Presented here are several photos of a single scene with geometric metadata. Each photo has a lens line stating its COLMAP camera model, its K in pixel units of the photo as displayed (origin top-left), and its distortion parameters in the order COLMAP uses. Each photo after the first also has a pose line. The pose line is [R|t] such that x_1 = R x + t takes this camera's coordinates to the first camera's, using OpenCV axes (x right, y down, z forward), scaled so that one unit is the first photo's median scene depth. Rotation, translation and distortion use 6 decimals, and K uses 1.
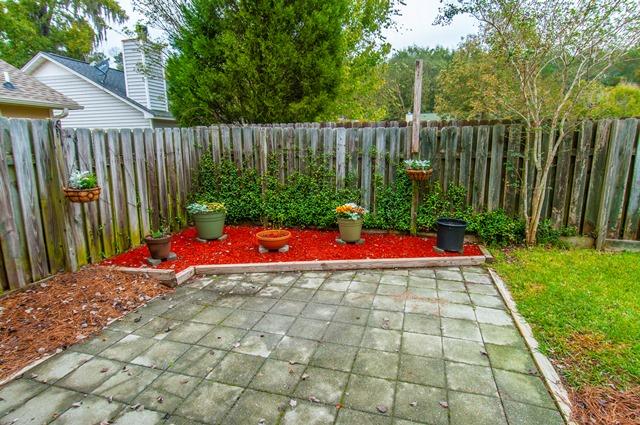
lens RADIAL K [[331.7, 0, 326.8], [0, 331.7, 215.0], [0, 0, 1]] dist [0.011588, -0.009831]
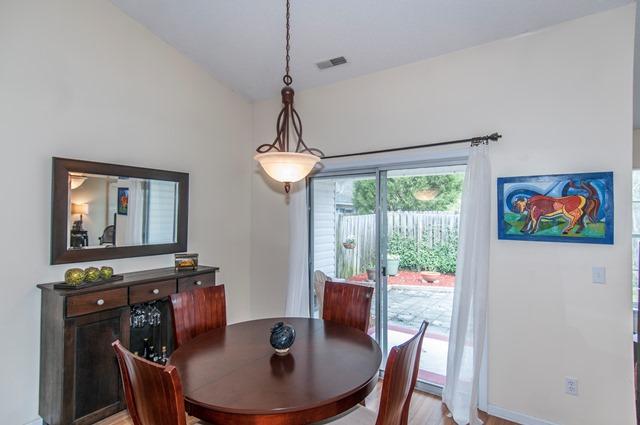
lens RADIAL K [[330.6, 0, 327.1], [0, 330.6, 211.8], [0, 0, 1]] dist [0.002030, -0.000394]
pose [[0.947939, 0.003335, -0.318433, -0.122306], [-0.075536, 0.973762, -0.214665, 0.163856], [0.309362, 0.227543, 0.923320, -0.915087]]
